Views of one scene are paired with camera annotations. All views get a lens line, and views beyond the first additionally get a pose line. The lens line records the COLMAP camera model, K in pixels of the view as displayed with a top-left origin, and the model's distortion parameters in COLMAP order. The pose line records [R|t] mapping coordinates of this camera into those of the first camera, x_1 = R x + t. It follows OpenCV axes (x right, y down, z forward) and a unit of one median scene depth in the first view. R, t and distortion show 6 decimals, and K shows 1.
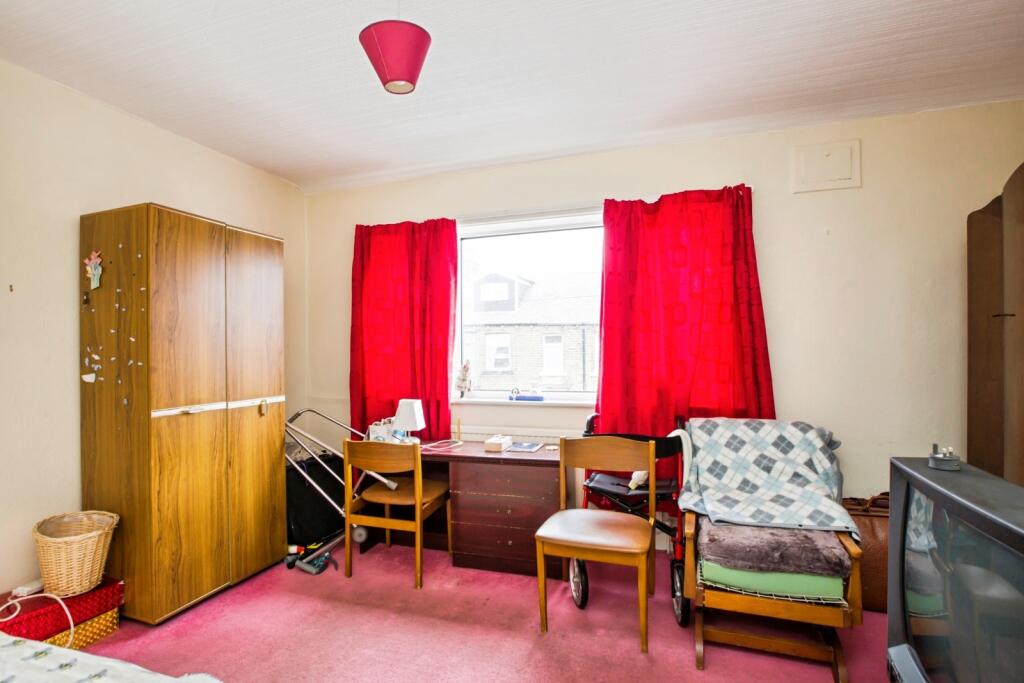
lens RADIAL K [[477.9, 0, 509.3], [0, 477.9, 349.9], [0, 0, 1]] dist [0.000368, 0.000256]
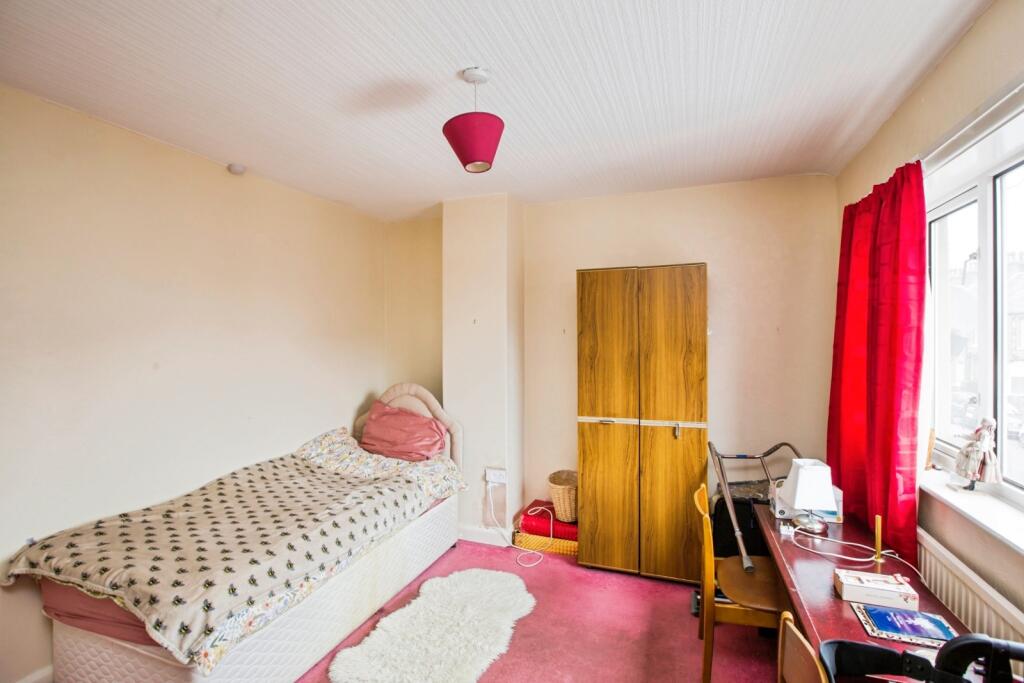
lens RADIAL K [[477.9, 0, 509.3], [0, 477.9, 349.9], [0, 0, 1]] dist [0.000368, 0.000256]
pose [[-0.013259, 0.026287, -0.999567, 0.594517], [0.010196, 0.999606, 0.026152, -0.097884], [0.999860, -0.009845, -0.013521, 0.707210]]
